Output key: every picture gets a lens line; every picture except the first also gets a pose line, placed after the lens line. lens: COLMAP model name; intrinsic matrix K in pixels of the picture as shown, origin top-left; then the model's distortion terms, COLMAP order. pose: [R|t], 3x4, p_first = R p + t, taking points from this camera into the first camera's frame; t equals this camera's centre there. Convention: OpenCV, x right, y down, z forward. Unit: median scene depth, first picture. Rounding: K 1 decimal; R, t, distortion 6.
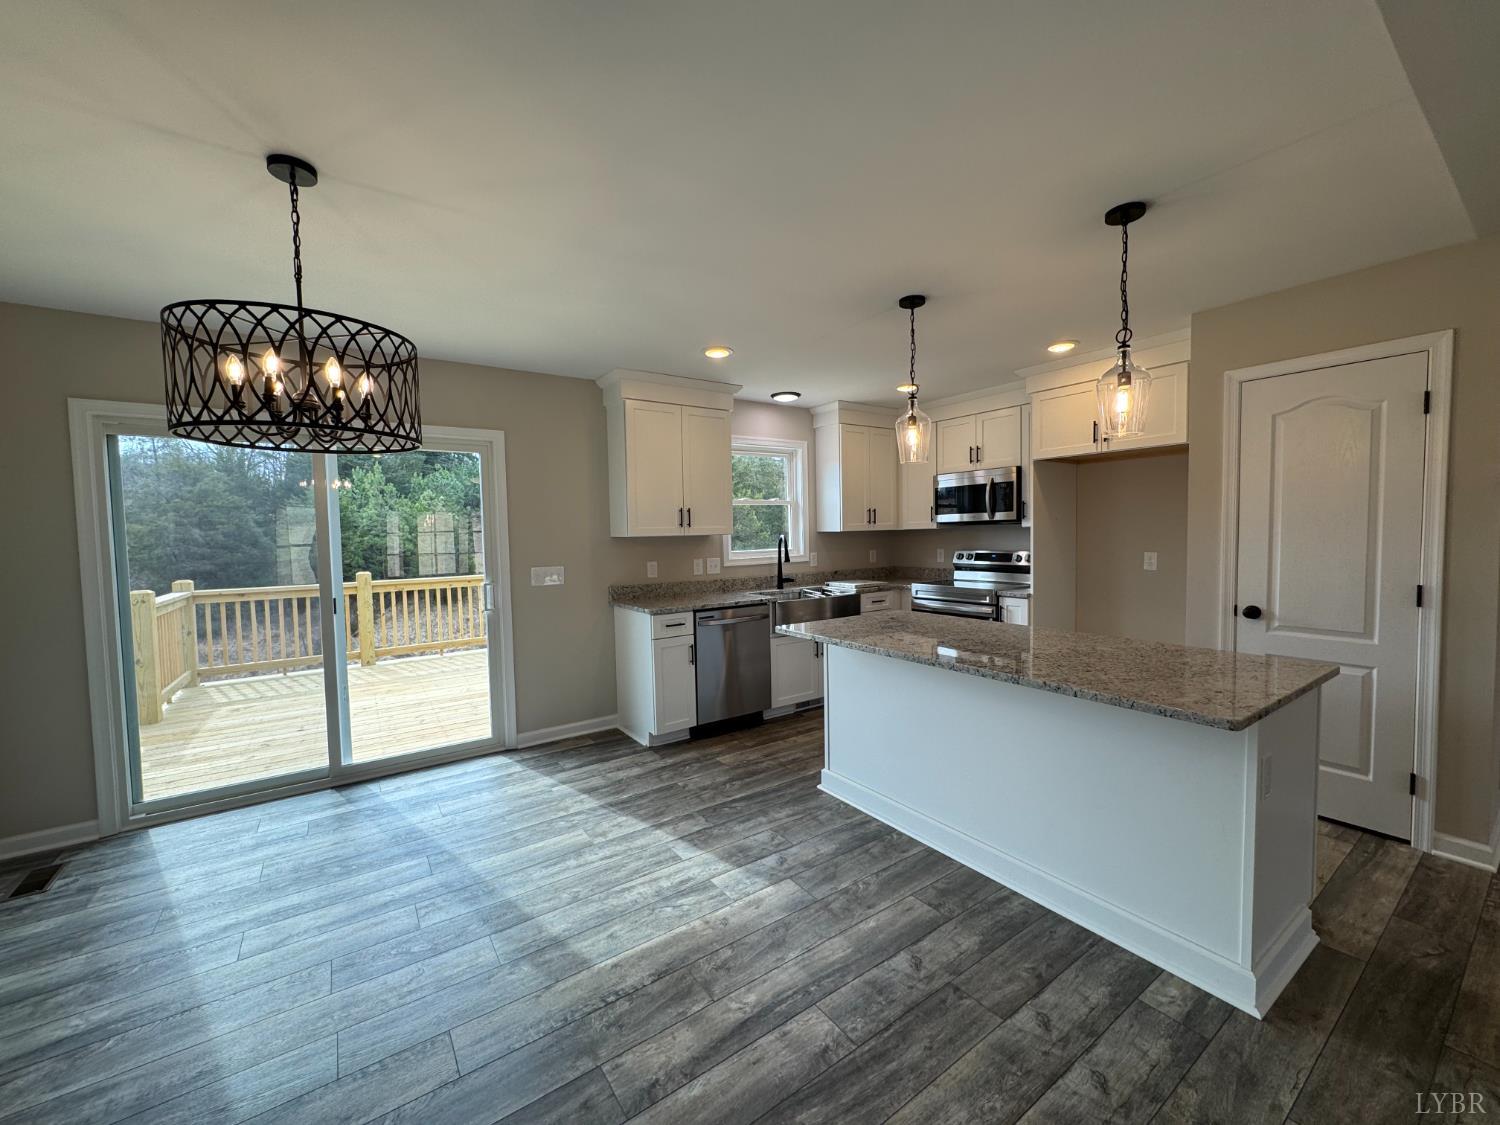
lens RADIAL K [[598.0, 0, 751.0], [0, 598.0, 560.3], [0, 0, 1]] dist [-0.002515, 0.000596]
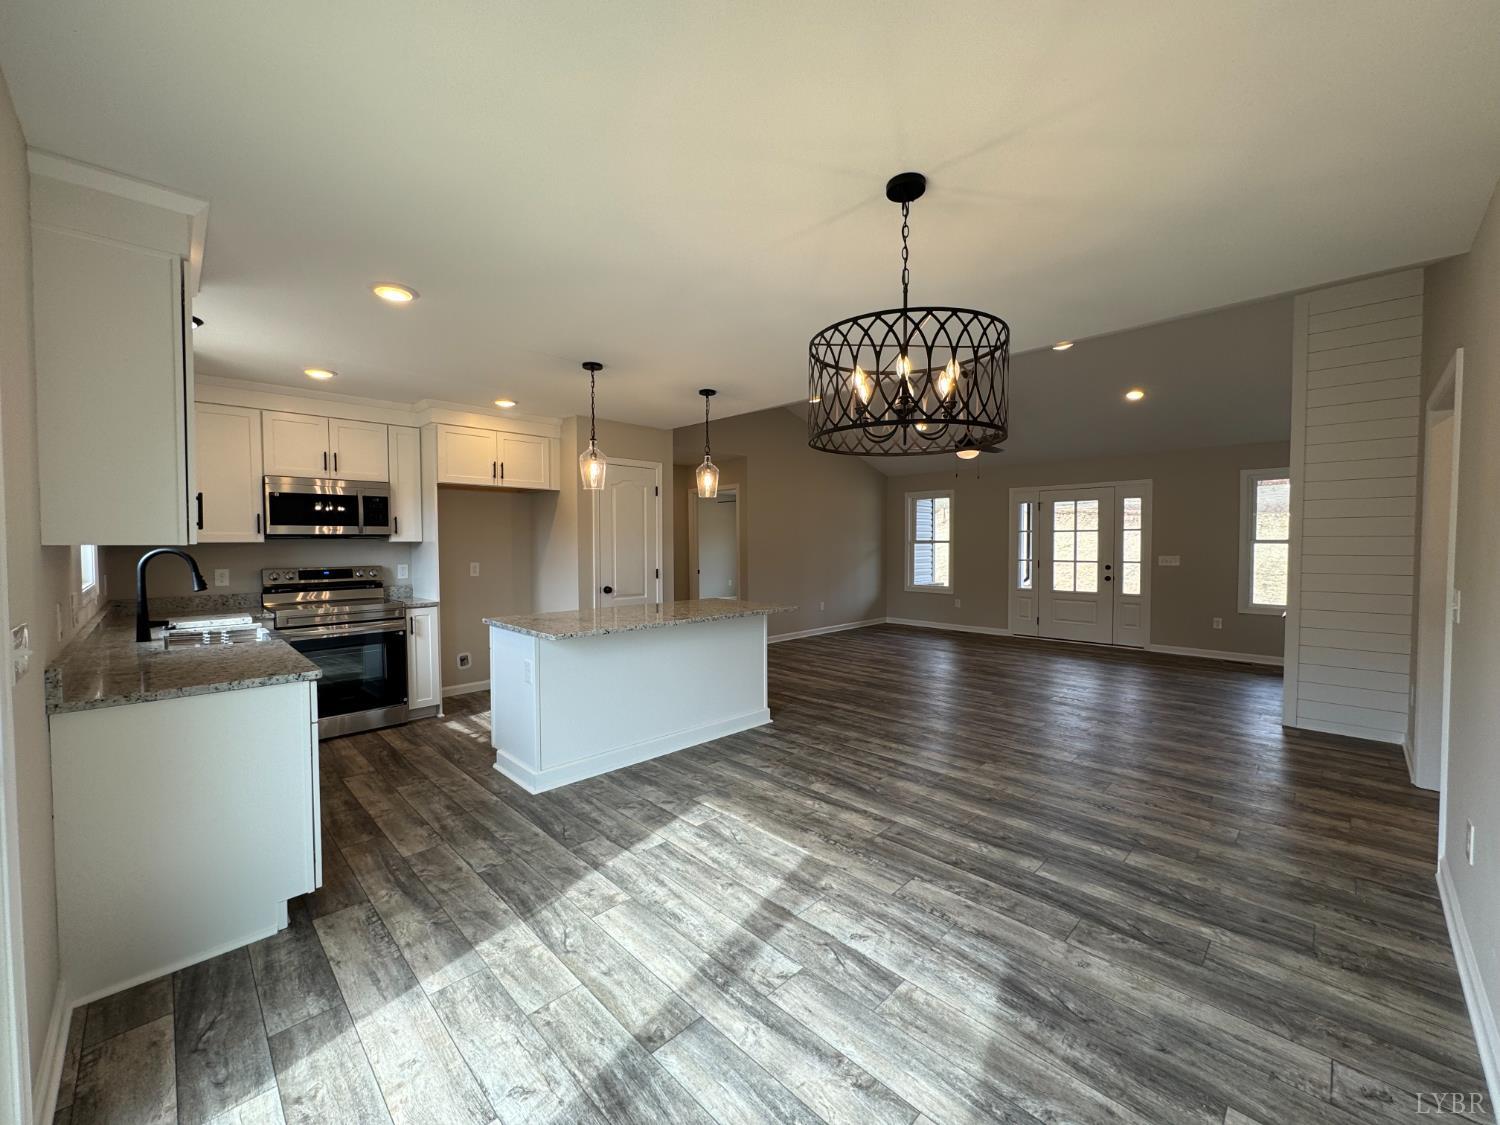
lens RADIAL K [[598.0, 0, 751.0], [0, 598.0, 560.3], [0, 0, 1]] dist [-0.002515, 0.000596]
pose [[-0.173585, -0.011402, 0.984753, -1.063346], [0.052695, 0.998393, 0.020849, -0.018812], [-0.983408, 0.055511, -0.172706, 0.894213]]
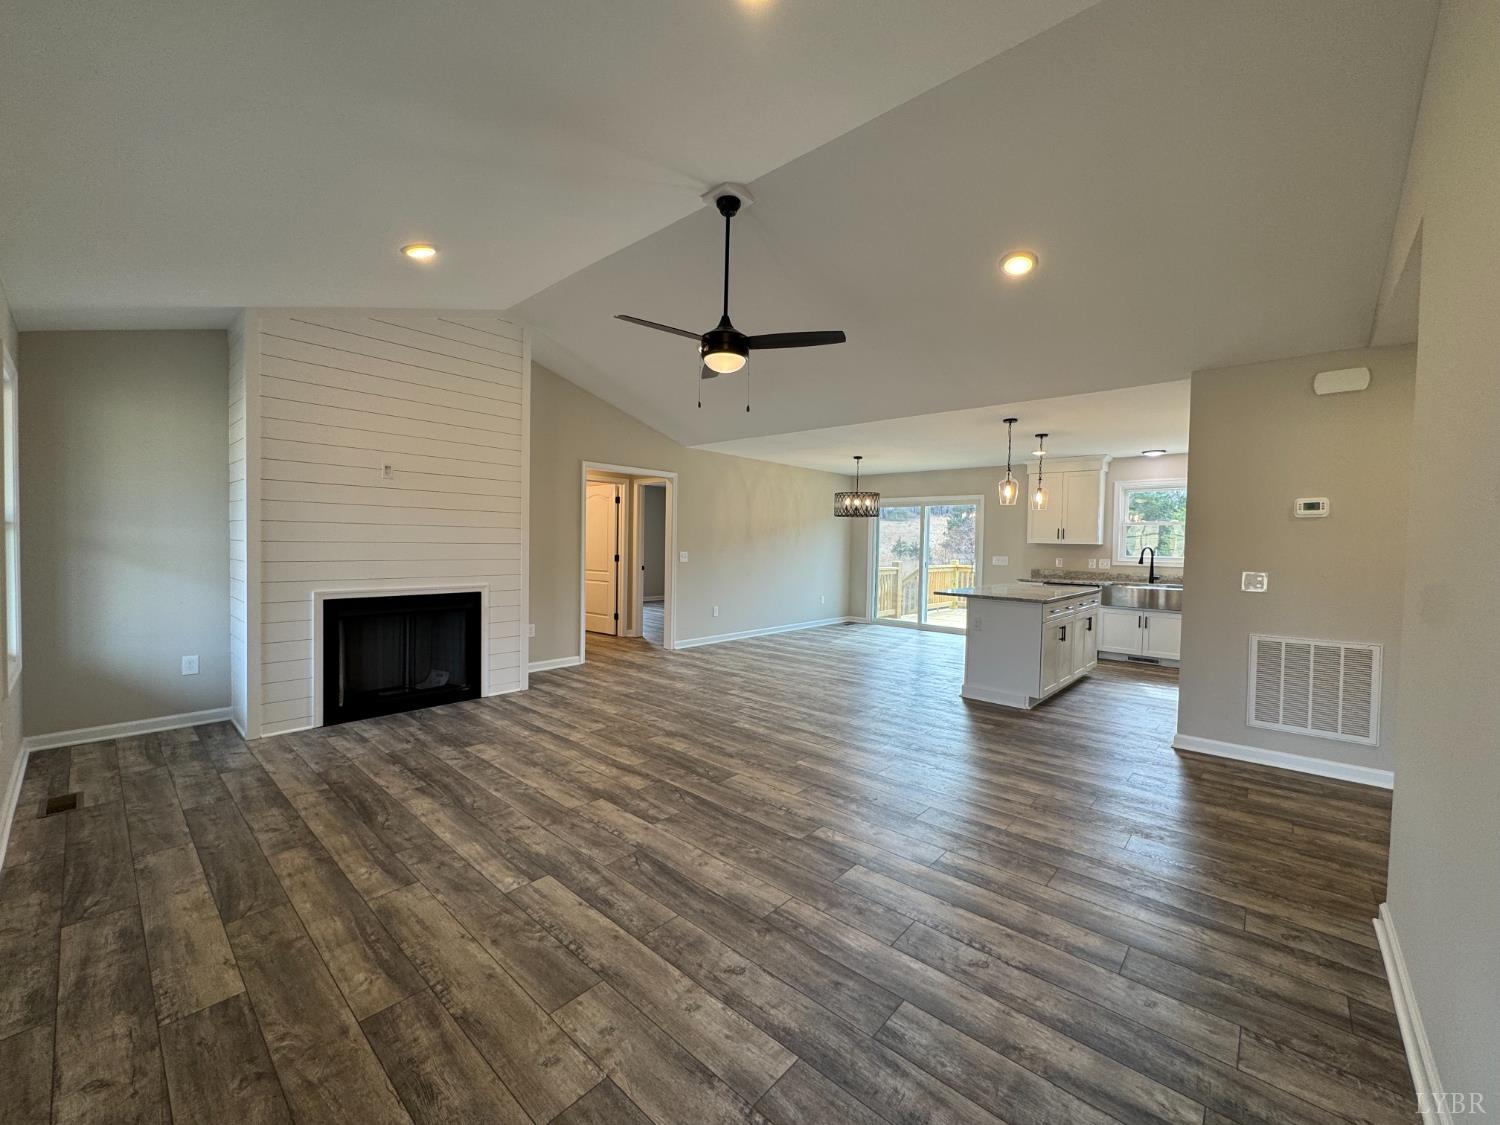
lens RADIAL K [[598.0, 0, 751.0], [0, 598.0, 560.3], [0, 0, 1]] dist [-0.002515, 0.000596]
pose [[0.226120, 0.054302, -0.972585, 2.133372], [-0.070081, 0.996765, 0.039359, 0.004614], [0.971575, 0.059260, 0.229194, -0.480801]]
